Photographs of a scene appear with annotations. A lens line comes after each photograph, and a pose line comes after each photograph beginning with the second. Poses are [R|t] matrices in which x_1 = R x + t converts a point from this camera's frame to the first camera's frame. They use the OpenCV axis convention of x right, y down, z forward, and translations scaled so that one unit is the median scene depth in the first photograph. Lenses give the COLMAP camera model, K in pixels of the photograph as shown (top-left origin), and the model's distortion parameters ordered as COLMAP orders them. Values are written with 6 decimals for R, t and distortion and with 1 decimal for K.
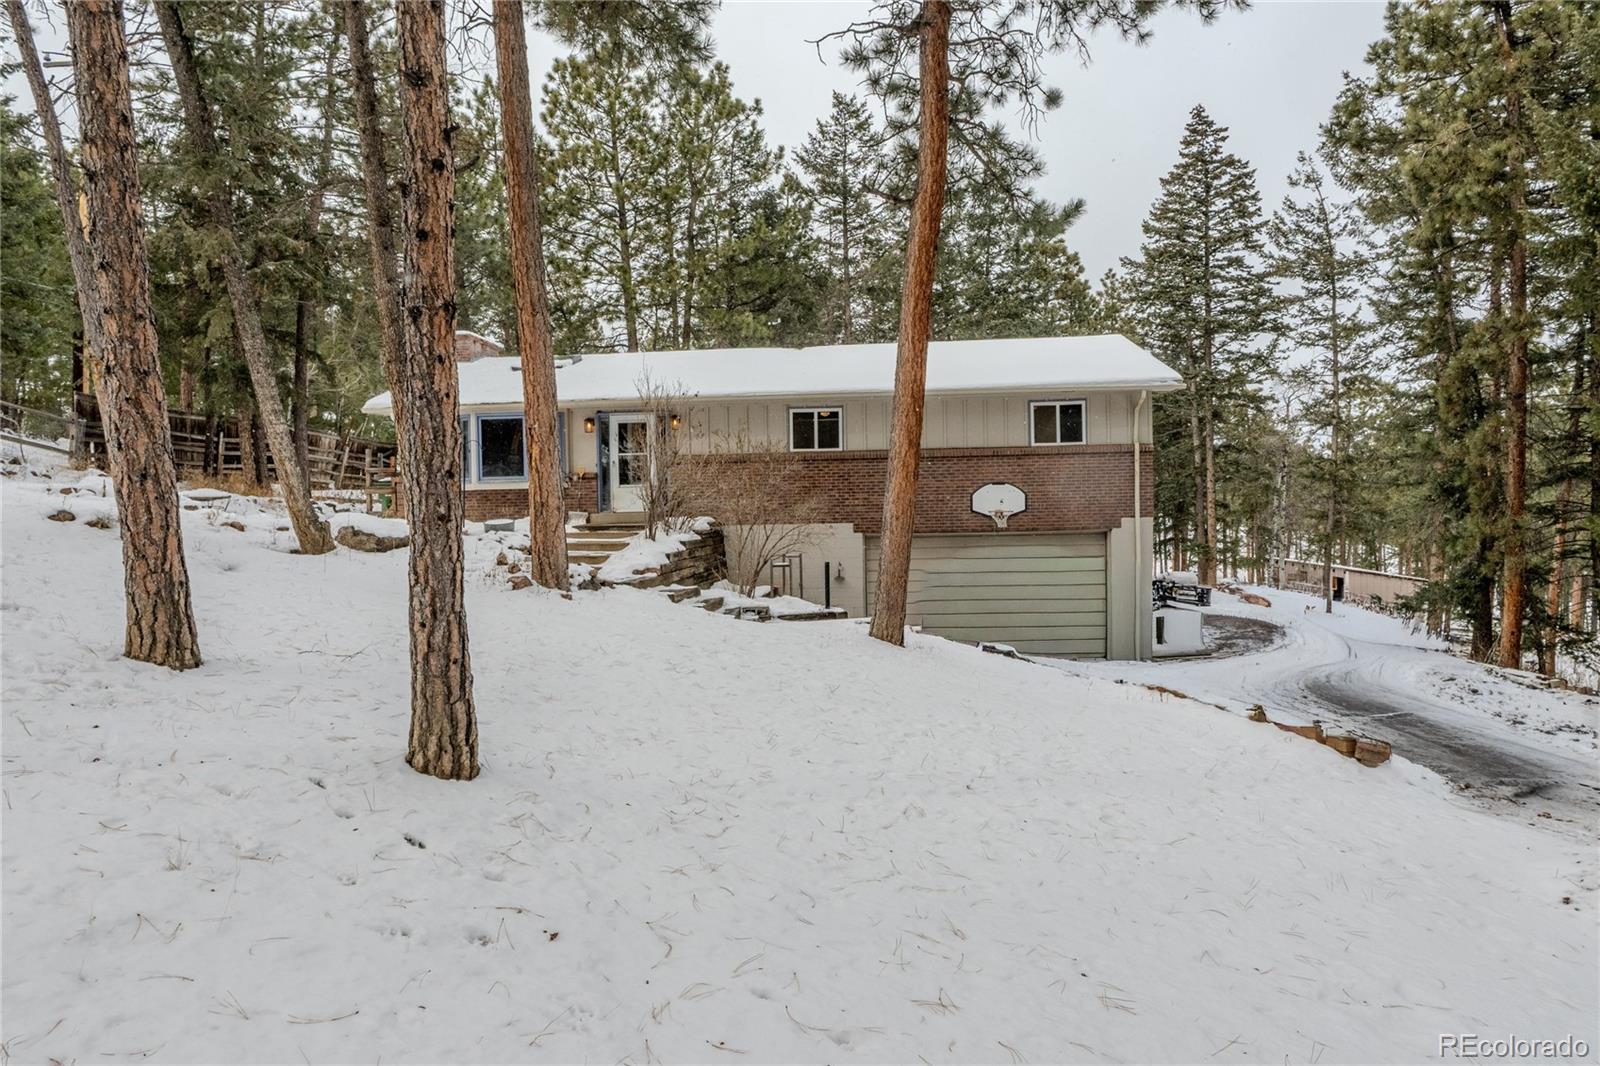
lens RADIAL K [[1015.4, 0, 800.0], [0, 1015.4, 533.0], [0, 0, 1]] dist [0.000039, 0.000243]
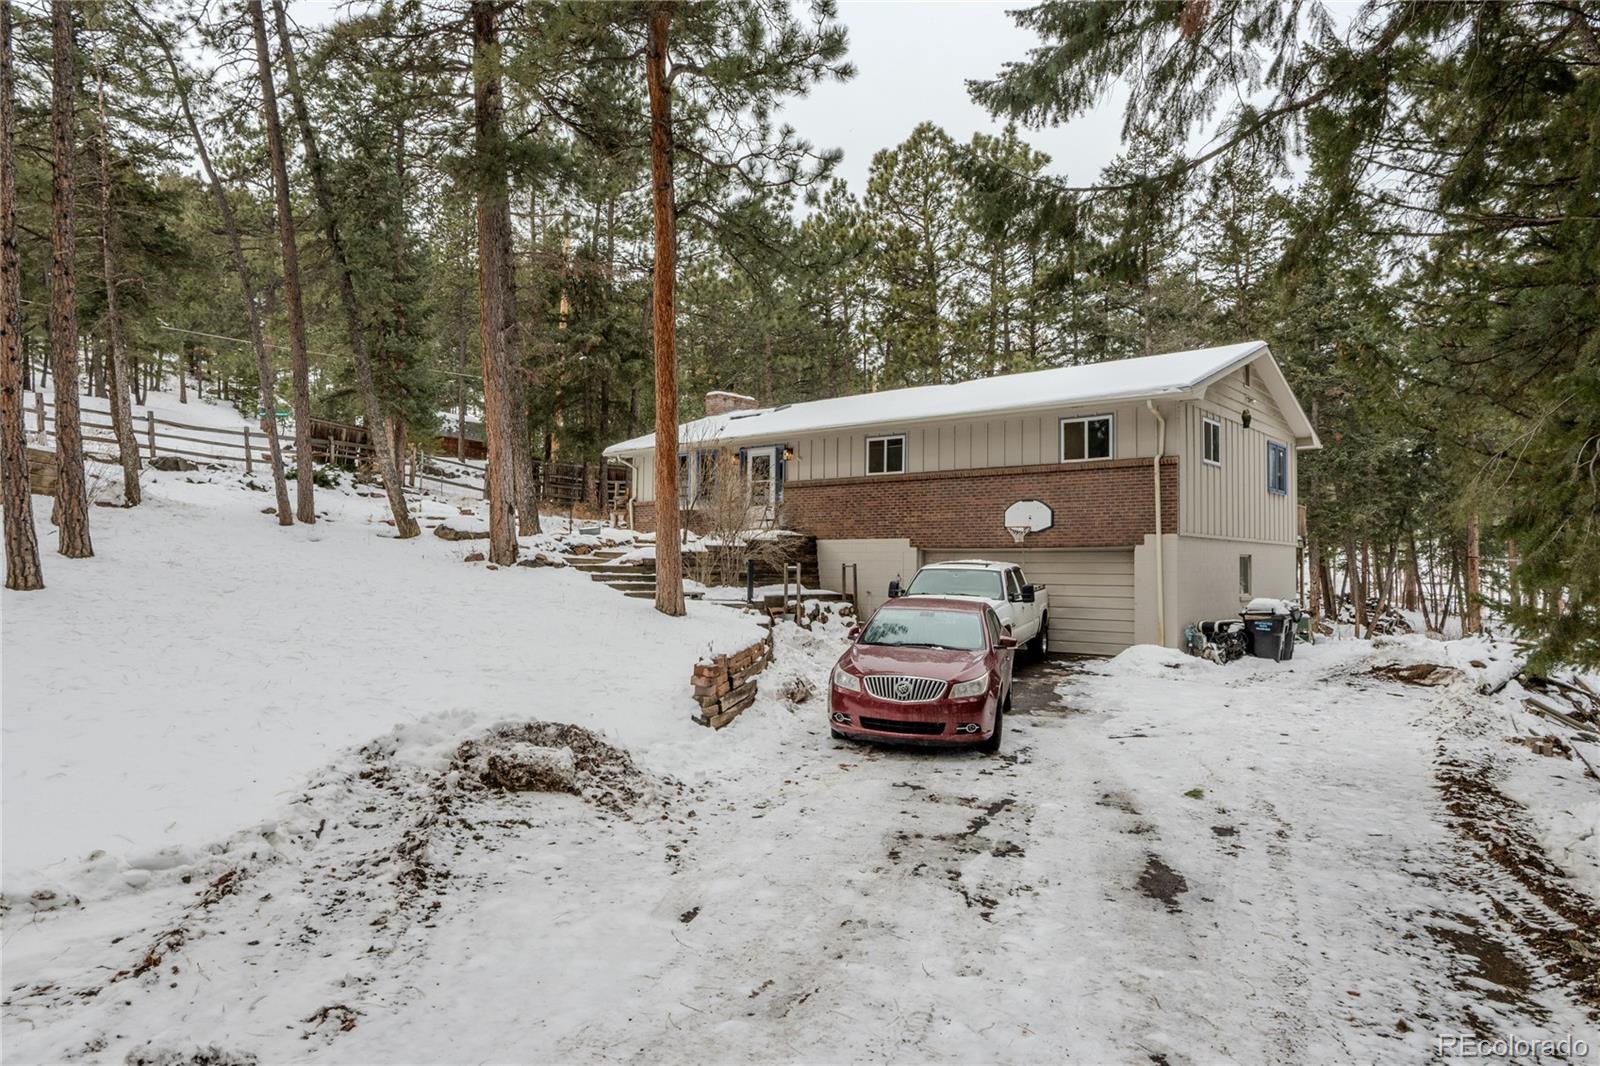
lens RADIAL K [[987.3, 0, 800.0], [0, 987.3, 533.0], [0, 0, 1]] dist [0.000199, 0.000553]
pose [[0.832229, 0.006854, -0.554389, 0.551257], [-0.035792, 0.998502, -0.041385, 0.033530], [0.553275, 0.054285, 0.831228, 0.040318]]
